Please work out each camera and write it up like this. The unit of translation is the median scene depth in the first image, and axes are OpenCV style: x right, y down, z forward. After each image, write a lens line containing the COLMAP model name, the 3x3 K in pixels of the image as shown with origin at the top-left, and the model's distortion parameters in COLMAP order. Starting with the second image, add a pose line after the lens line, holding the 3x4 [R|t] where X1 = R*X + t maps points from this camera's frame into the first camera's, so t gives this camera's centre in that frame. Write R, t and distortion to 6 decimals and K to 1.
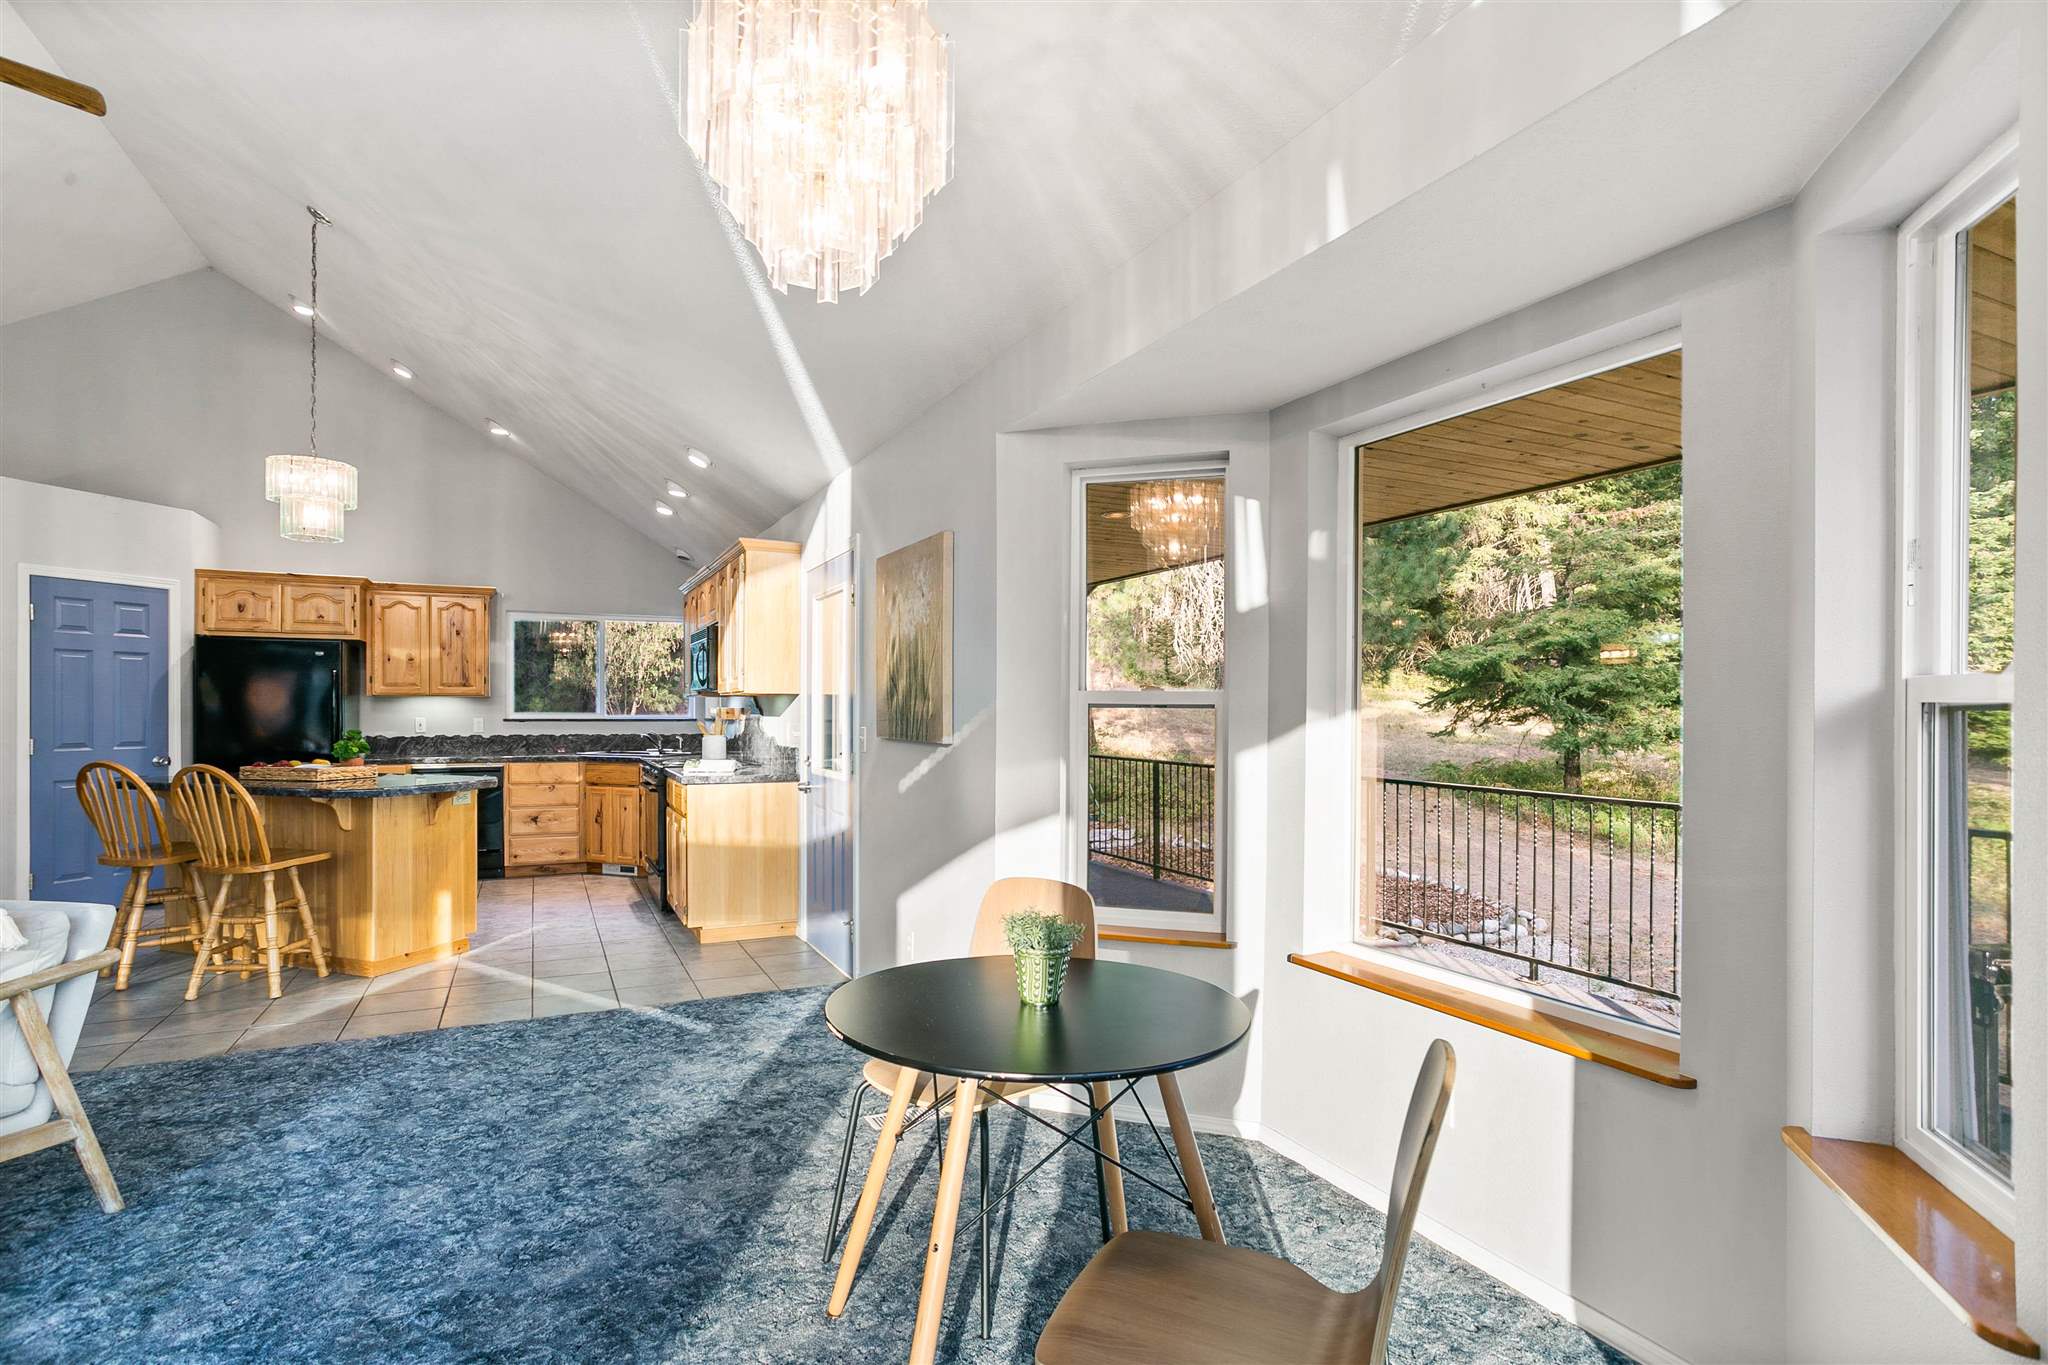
lens RADIAL K [[1001.1, 0, 1009.9], [0, 1001.1, 710.0], [0, 0, 1]] dist [-0.033310, 0.024249]
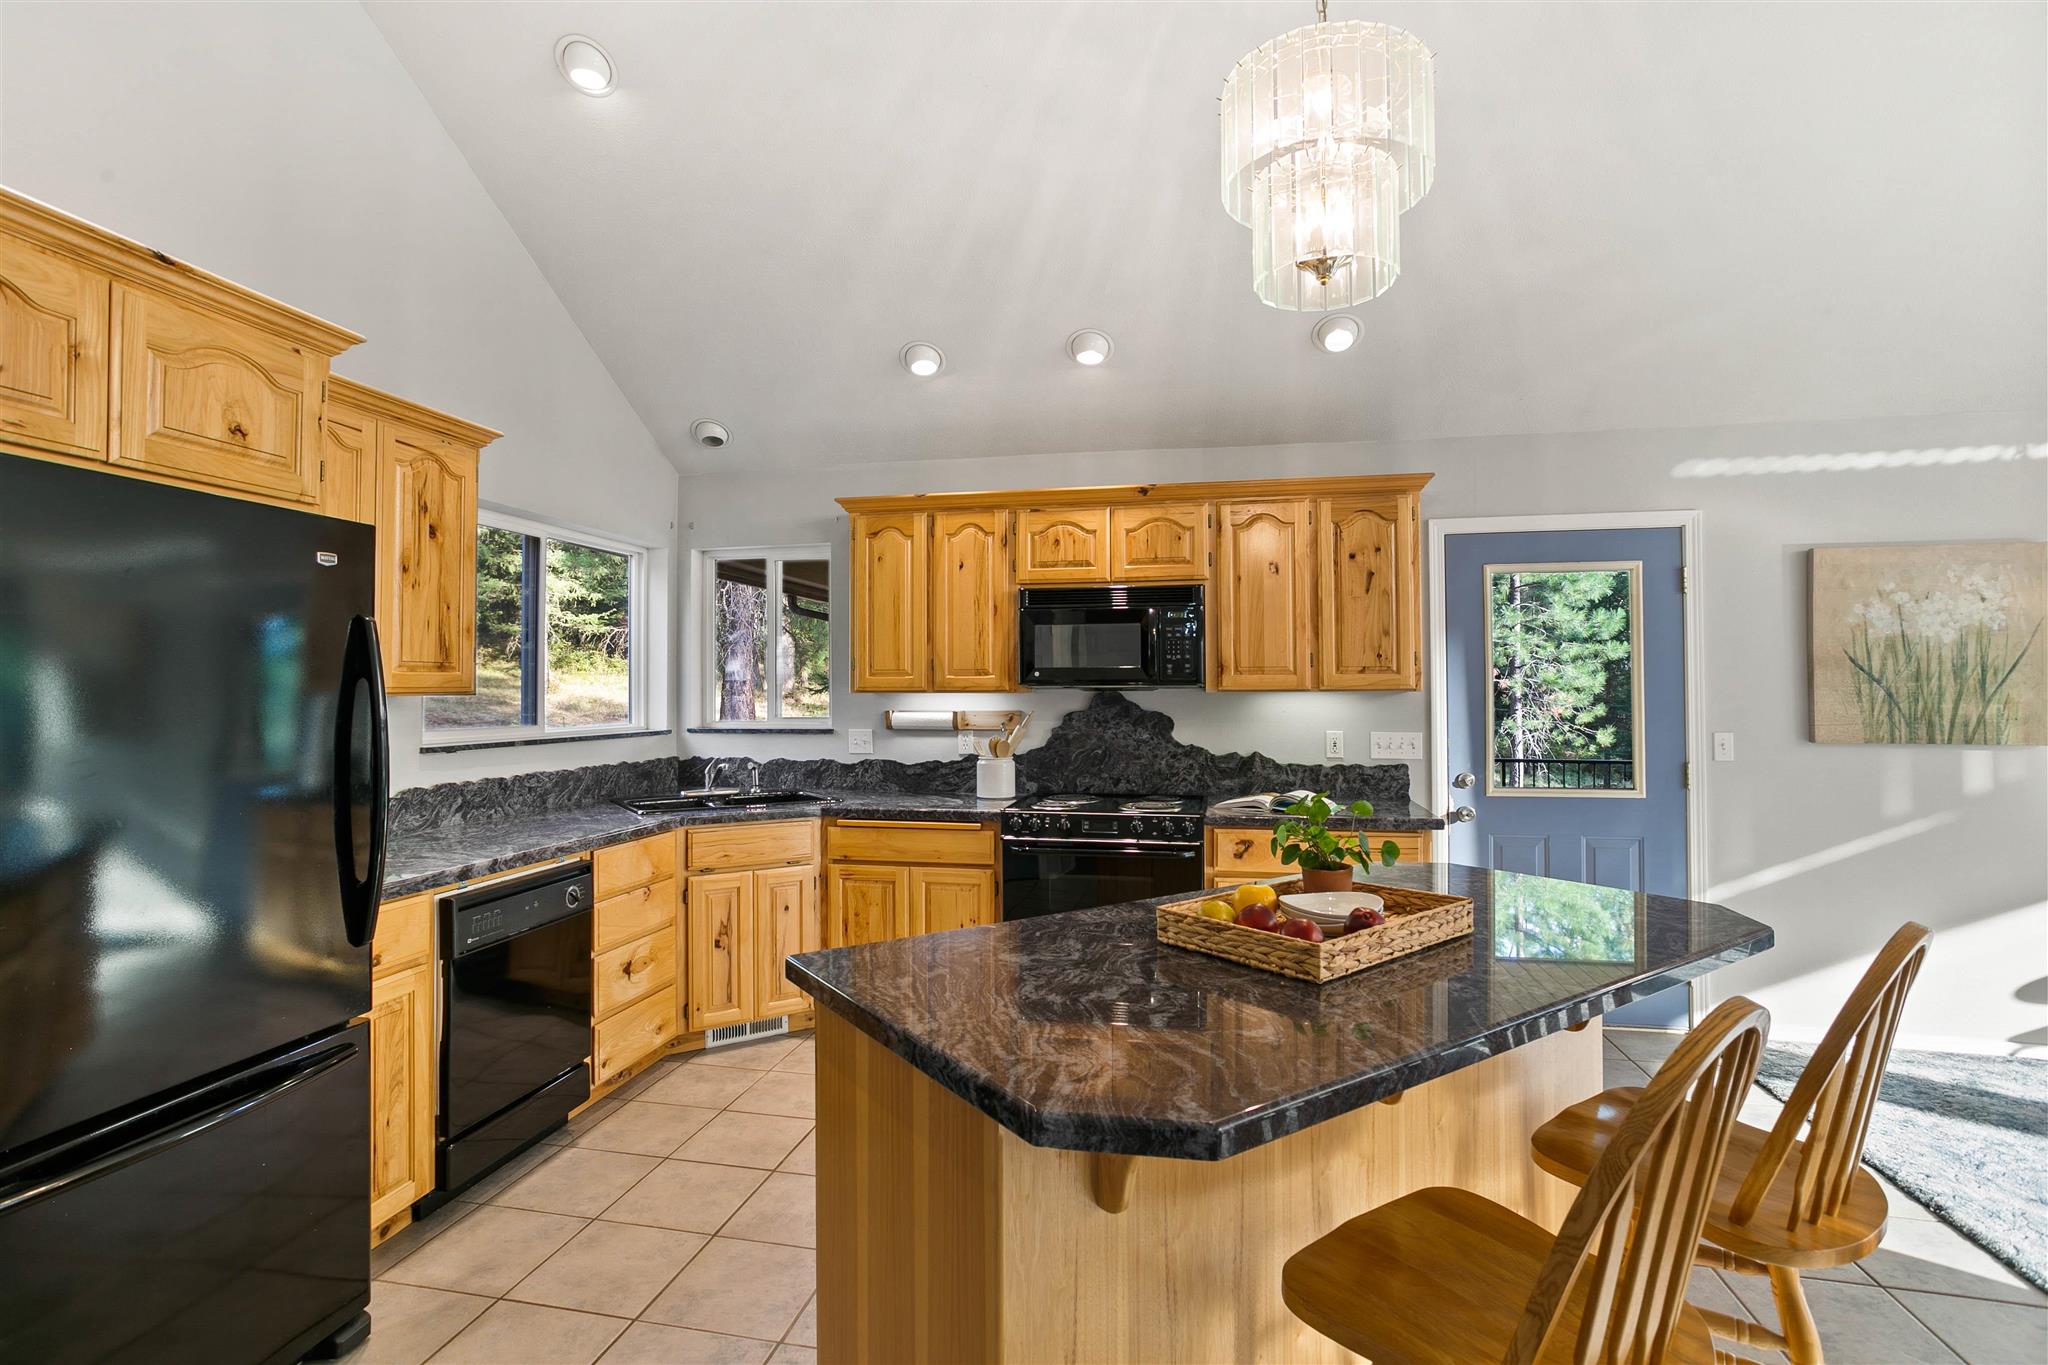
lens RADIAL K [[1001.1, 0, 1021.0], [0, 1001.1, 674.5], [0, 0, 1]] dist [-0.033310, 0.024249]
pose [[0.603733, 0.008713, 0.797139, -0.953529], [0.005156, 0.999877, -0.014834, -0.019489], [-0.797170, 0.013066, 0.603613, 0.768506]]
